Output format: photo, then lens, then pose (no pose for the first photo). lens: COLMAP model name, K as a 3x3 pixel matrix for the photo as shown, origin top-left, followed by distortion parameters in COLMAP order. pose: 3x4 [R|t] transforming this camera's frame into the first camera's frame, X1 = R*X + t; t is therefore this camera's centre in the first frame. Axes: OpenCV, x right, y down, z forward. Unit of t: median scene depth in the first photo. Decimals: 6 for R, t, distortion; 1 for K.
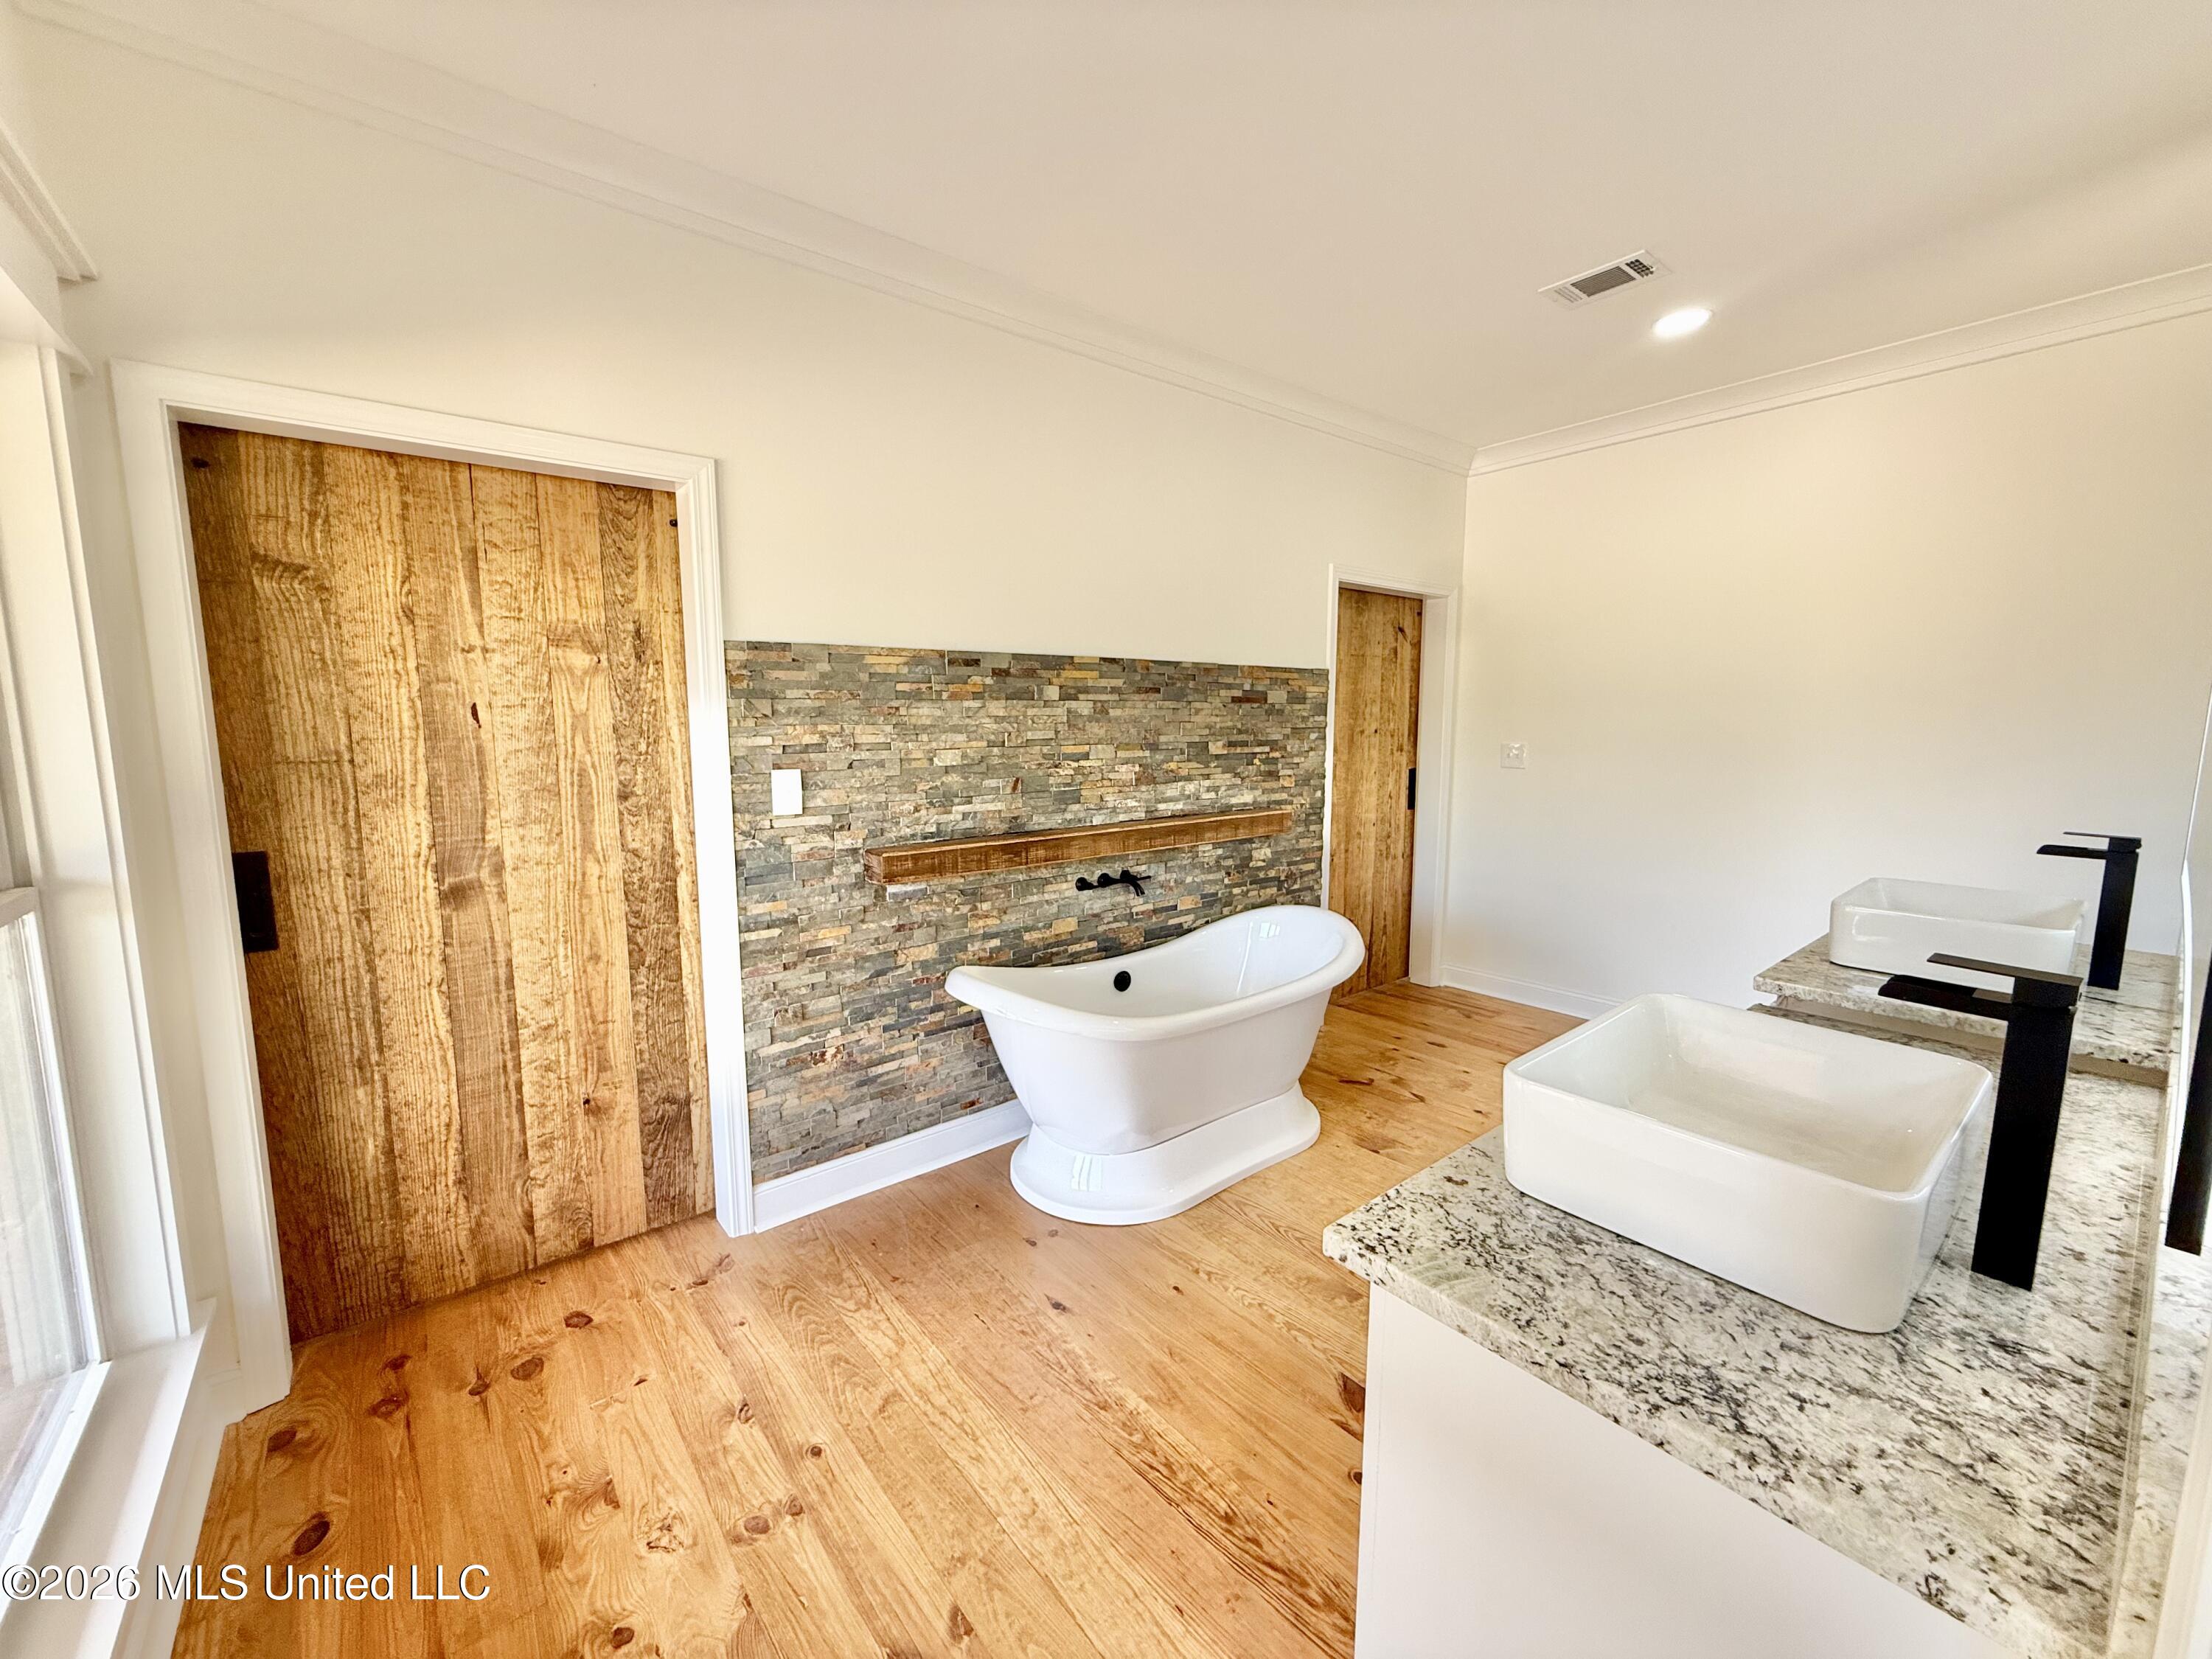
lens RADIAL K [[883.0, 0, 1099.8], [0, 883.0, 831.6], [0, 0, 1]] dist [-0.000477, 0.000542]
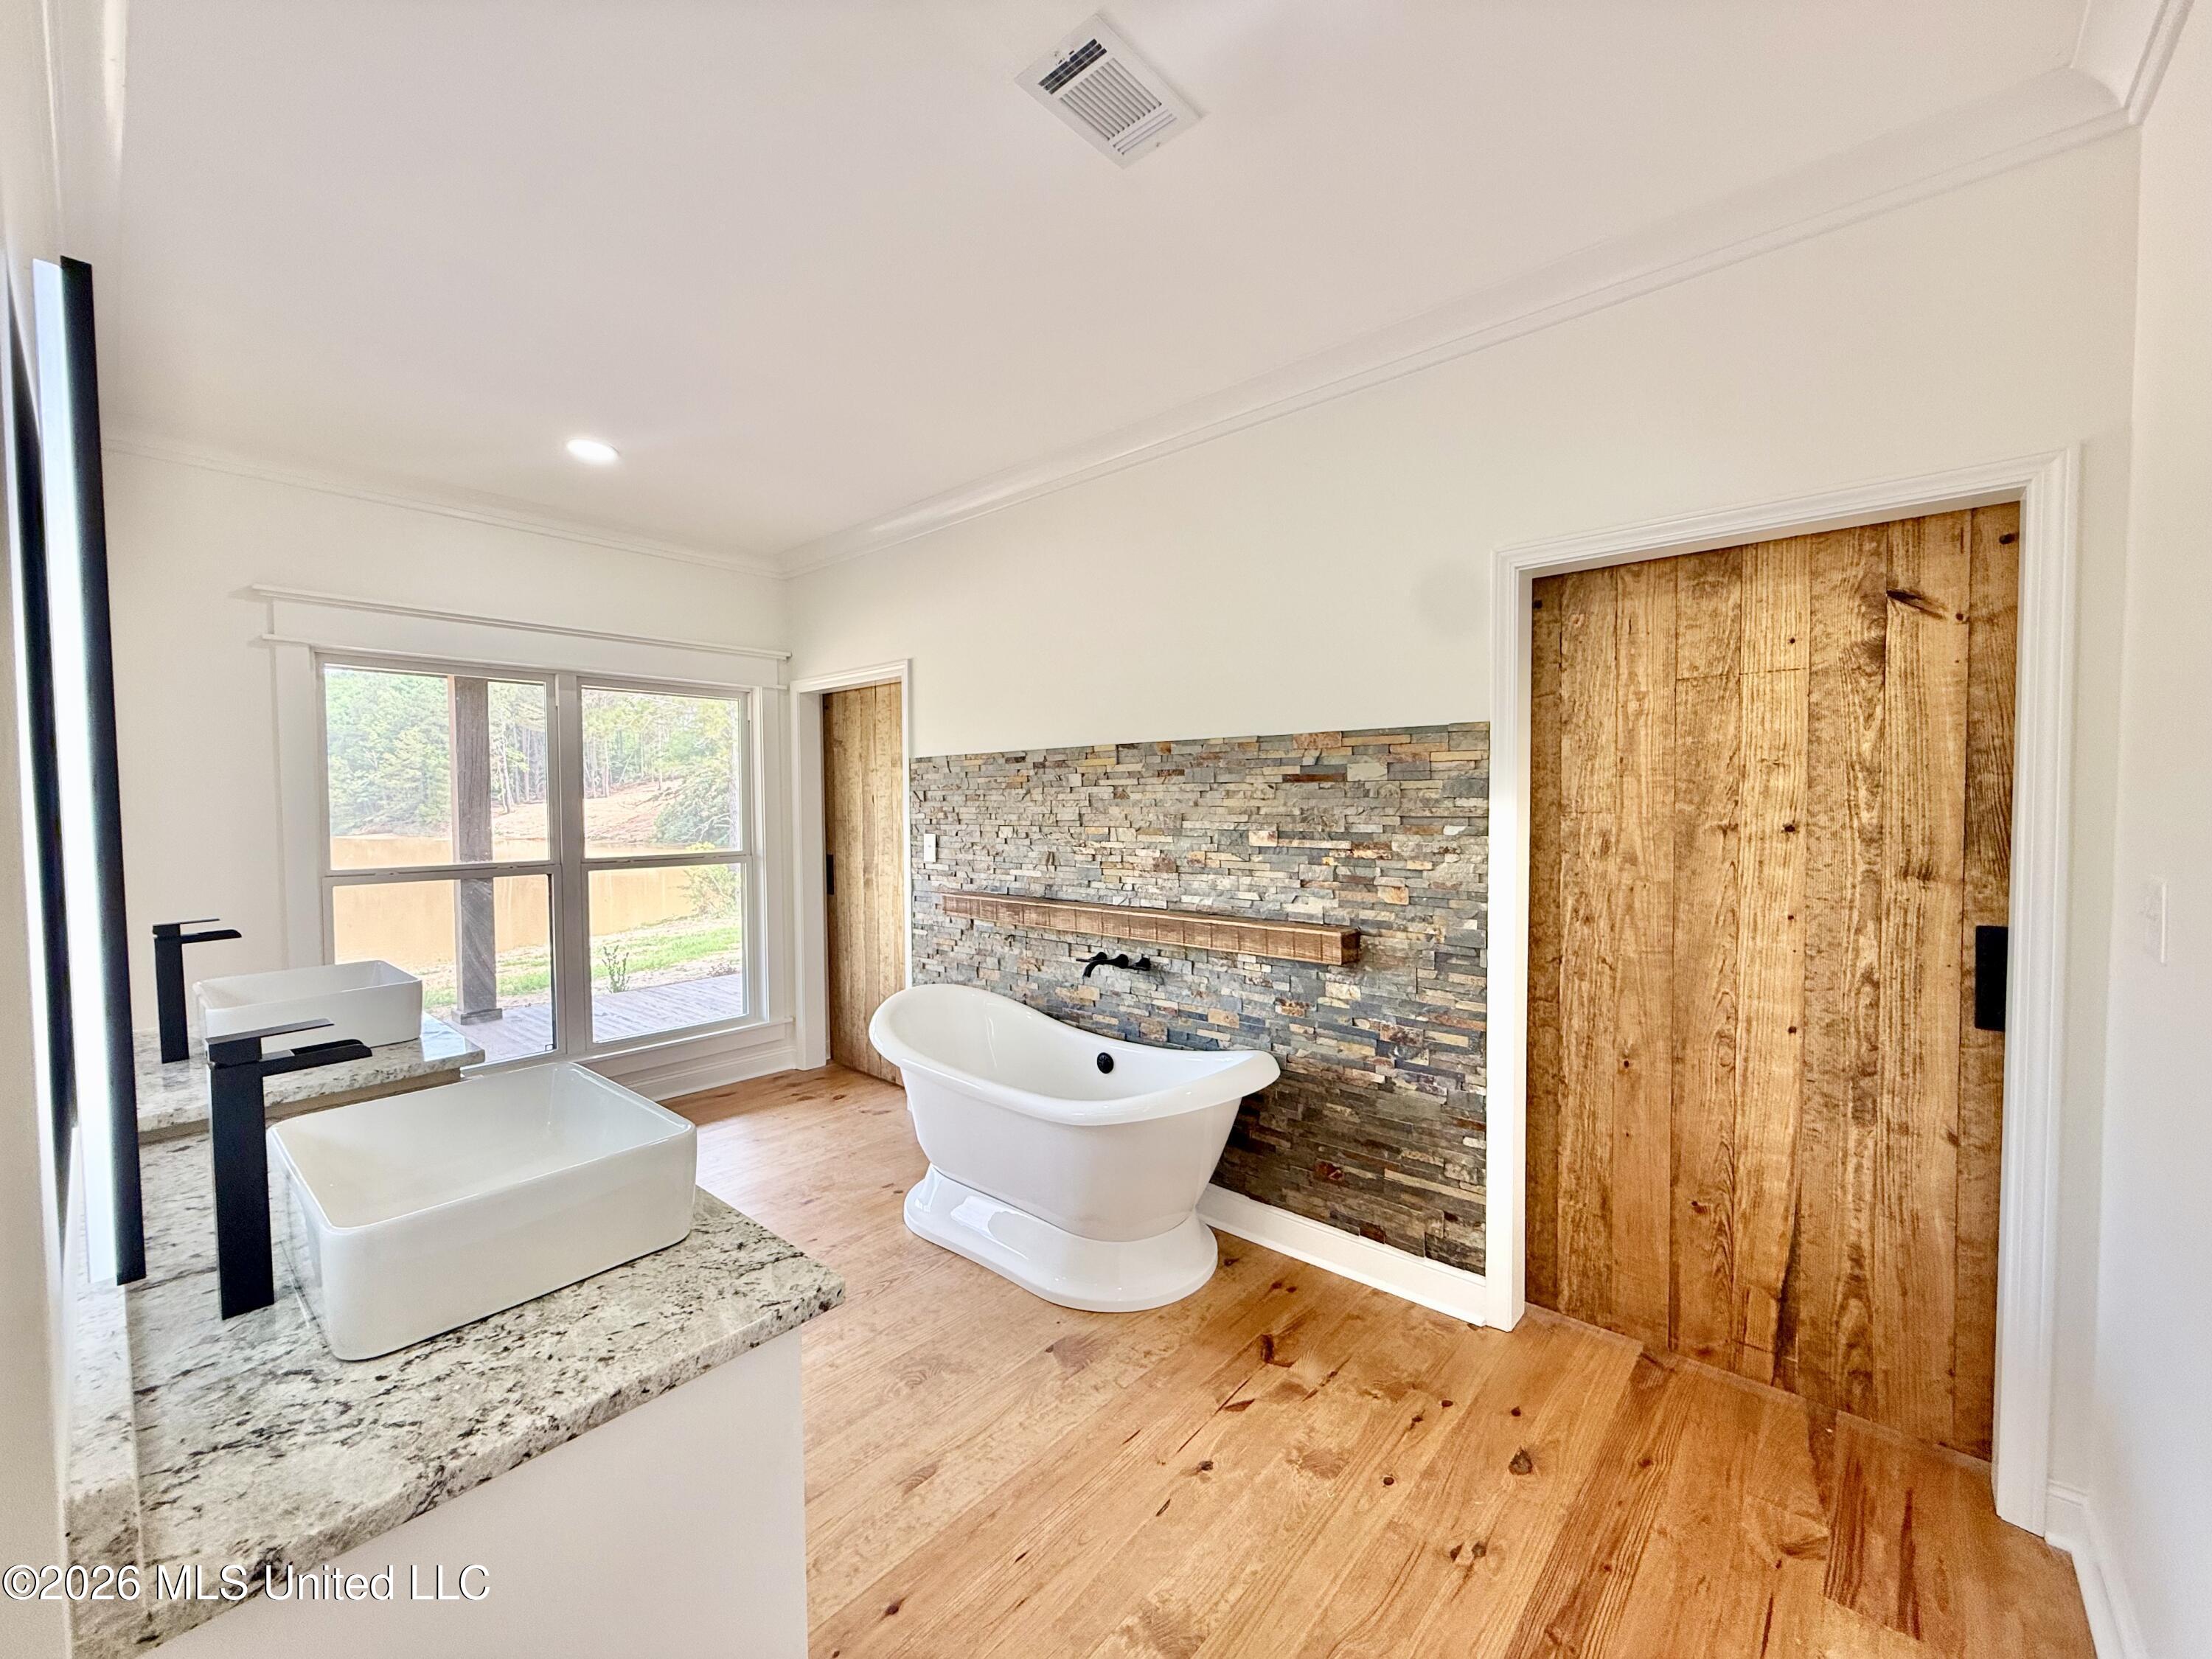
lens RADIAL K [[883.0, 0, 1099.8], [0, 883.0, 831.6], [0, 0, 1]] dist [-0.000477, 0.000542]
pose [[0.165461, 0.040830, -0.985371, 0.933481], [-0.116715, 0.992932, 0.021545, -0.104602], [0.979286, 0.111443, 0.169057, 0.741689]]
